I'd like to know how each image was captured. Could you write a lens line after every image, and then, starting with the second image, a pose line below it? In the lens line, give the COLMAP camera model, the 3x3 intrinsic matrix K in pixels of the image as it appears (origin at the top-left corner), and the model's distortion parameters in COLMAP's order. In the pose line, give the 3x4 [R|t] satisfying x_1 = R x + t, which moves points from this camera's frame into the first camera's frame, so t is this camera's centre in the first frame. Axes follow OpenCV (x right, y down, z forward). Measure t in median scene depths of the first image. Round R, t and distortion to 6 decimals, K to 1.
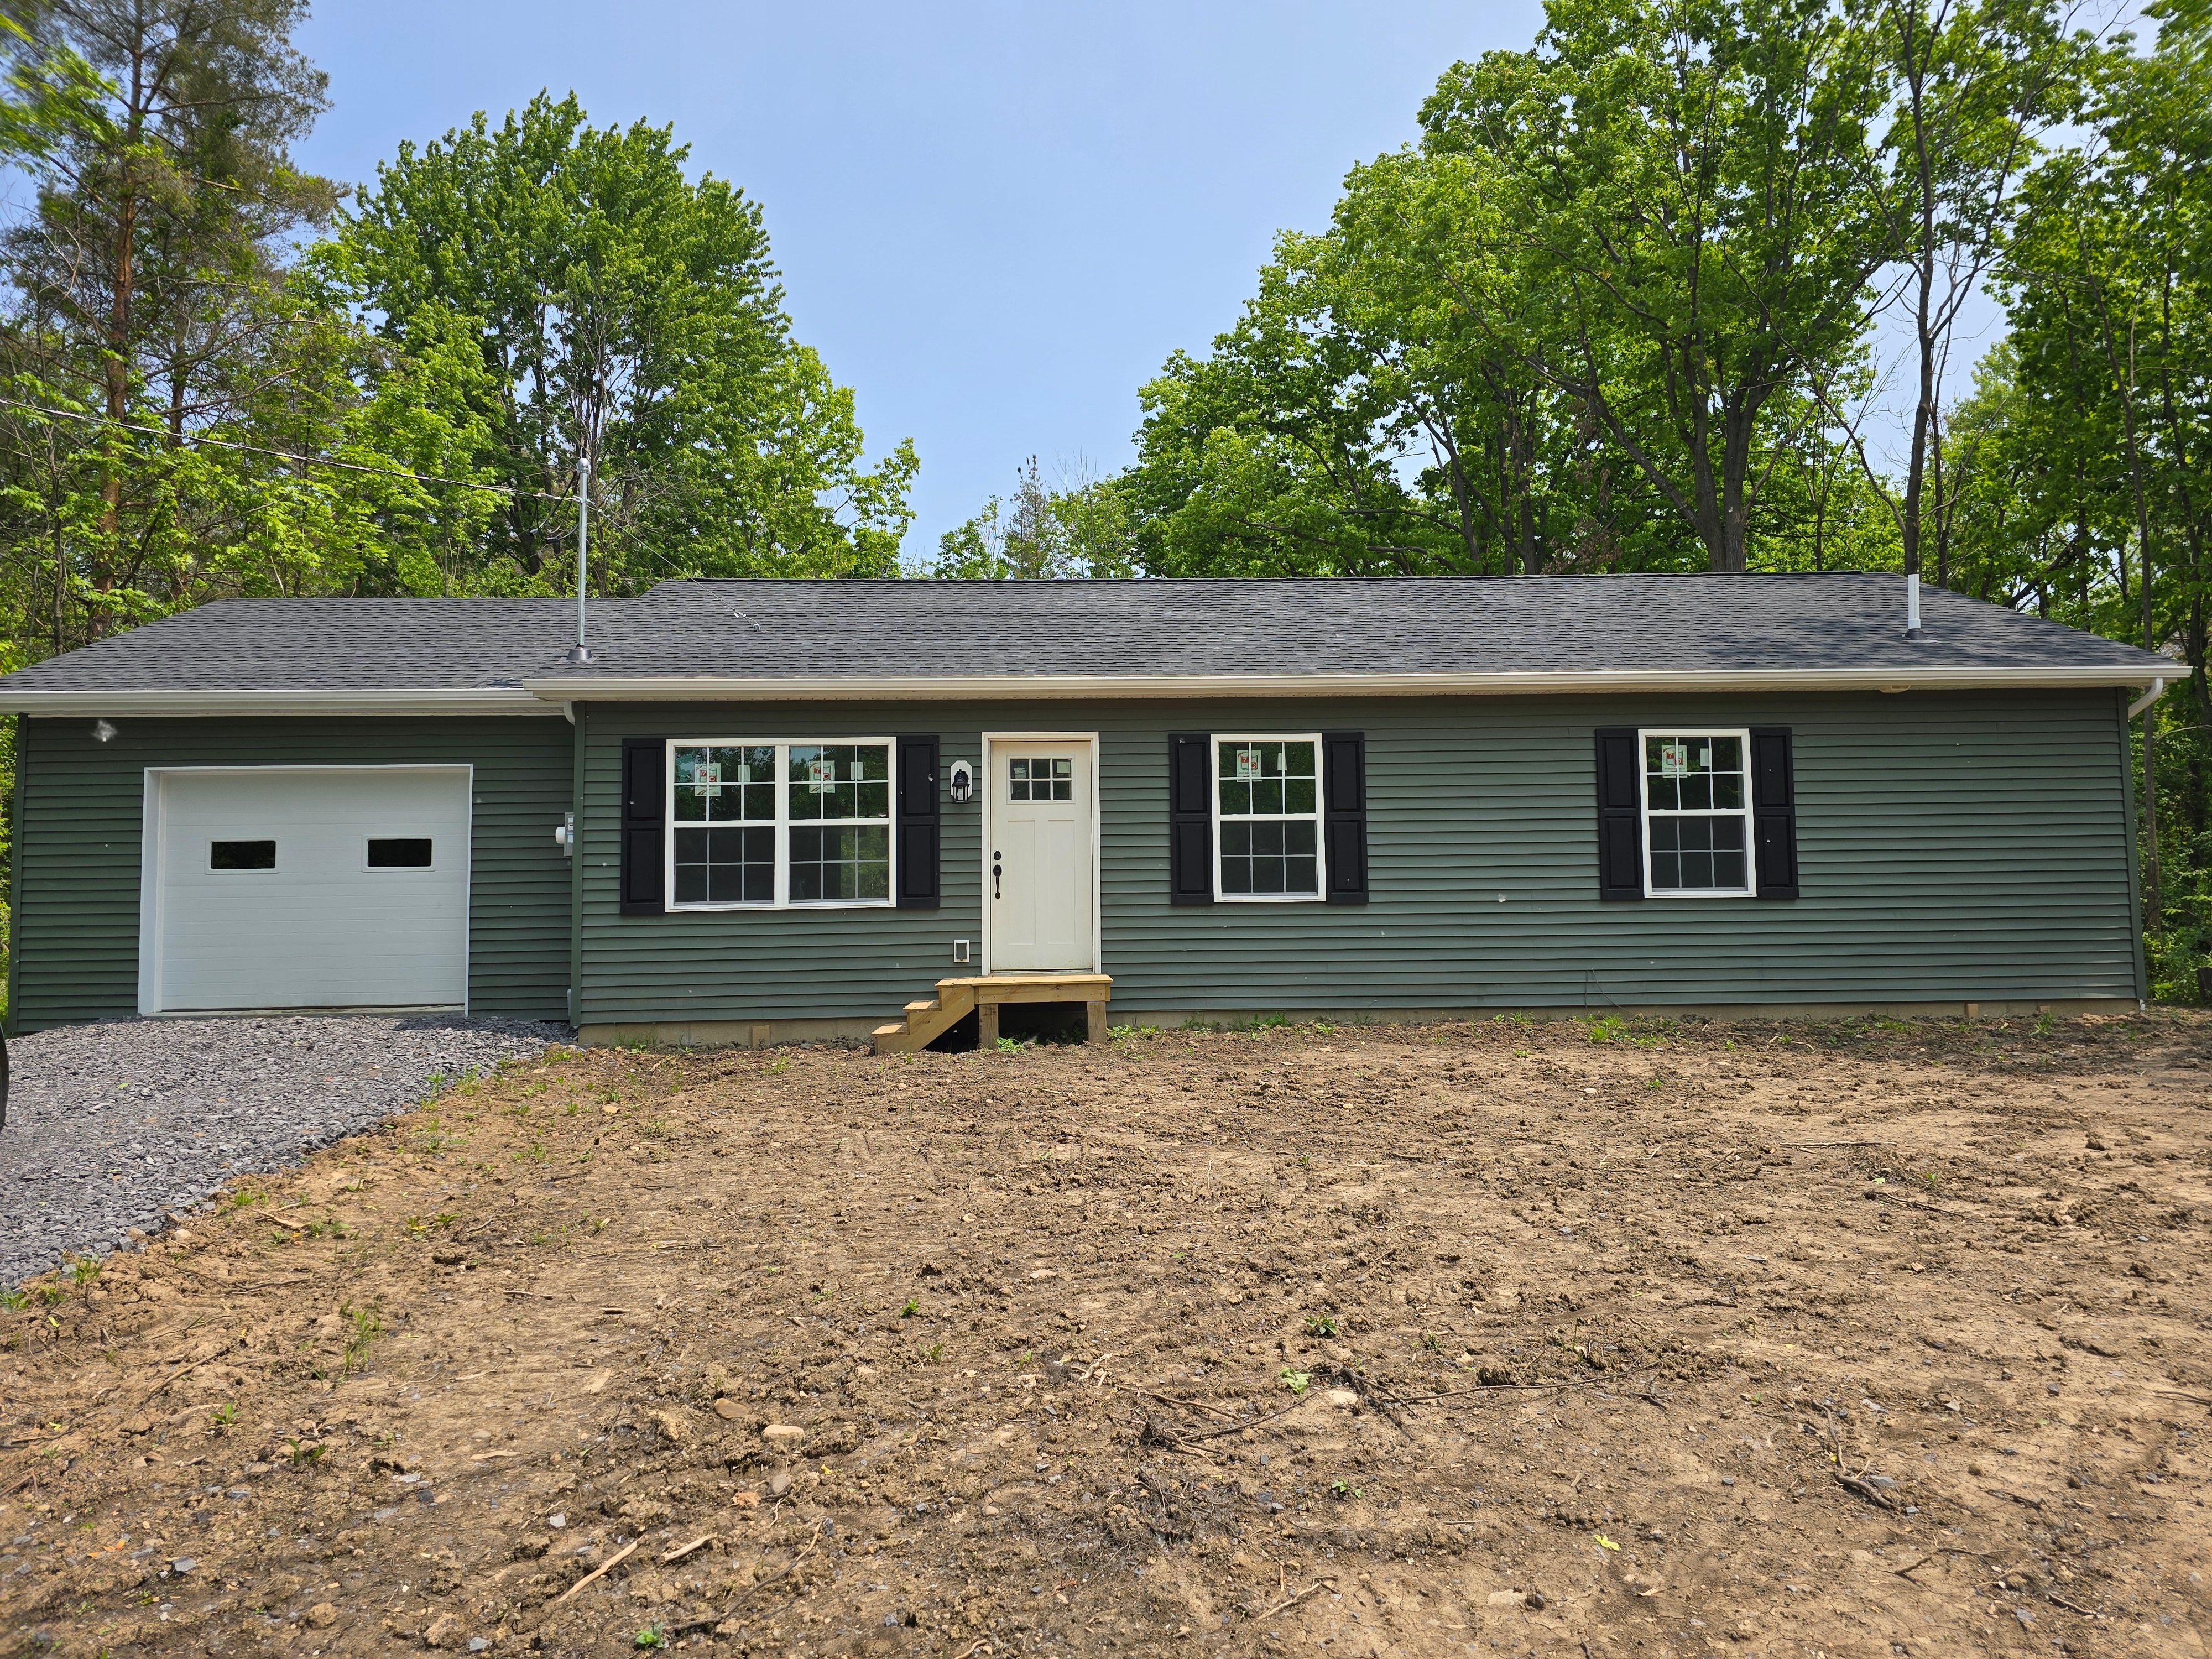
lens RADIAL K [[1526.8, 0, 1114.1], [0, 1526.8, 842.9], [0, 0, 1]] dist [0.128955, -0.184388]
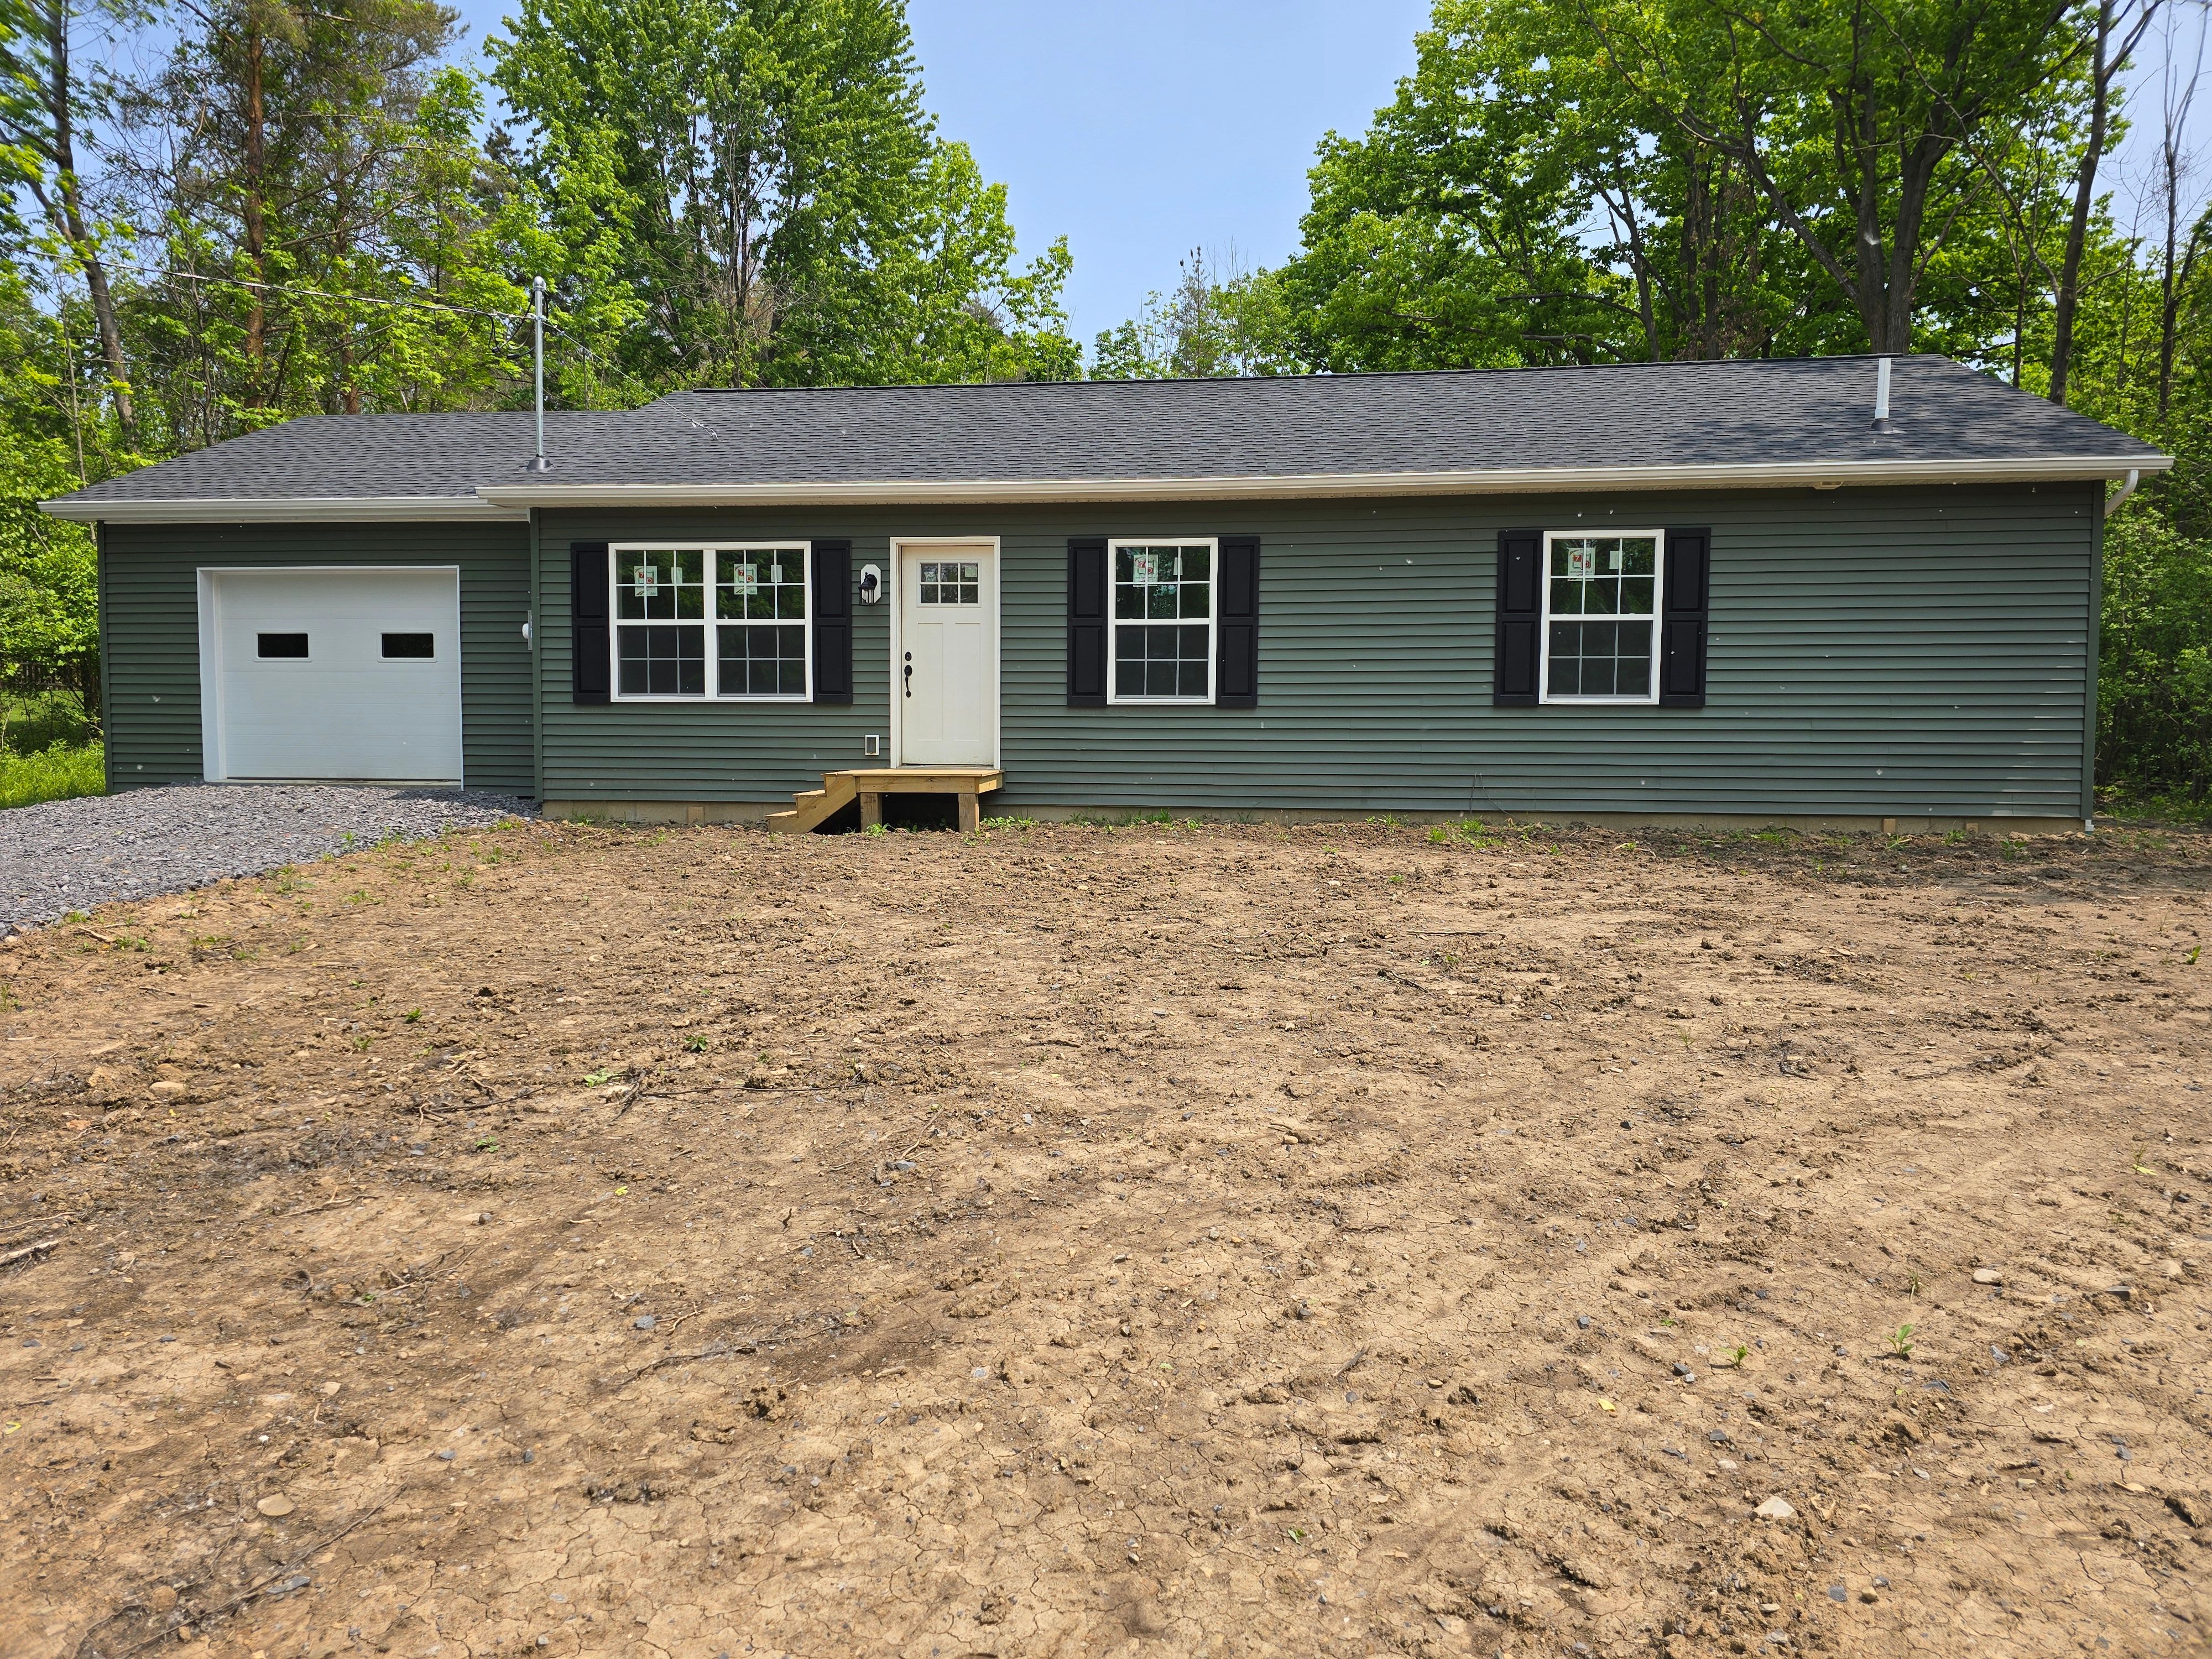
lens RADIAL K [[1526.8, 0, 1114.1], [0, 1526.8, 842.9], [0, 0, 1]] dist [0.128955, -0.184388]
pose [[0.982865, 0.032378, -0.181461, 0.260366], [-0.010012, 0.992376, 0.122839, 0.004922], [0.184055, -0.118917, 0.975696, -0.028826]]
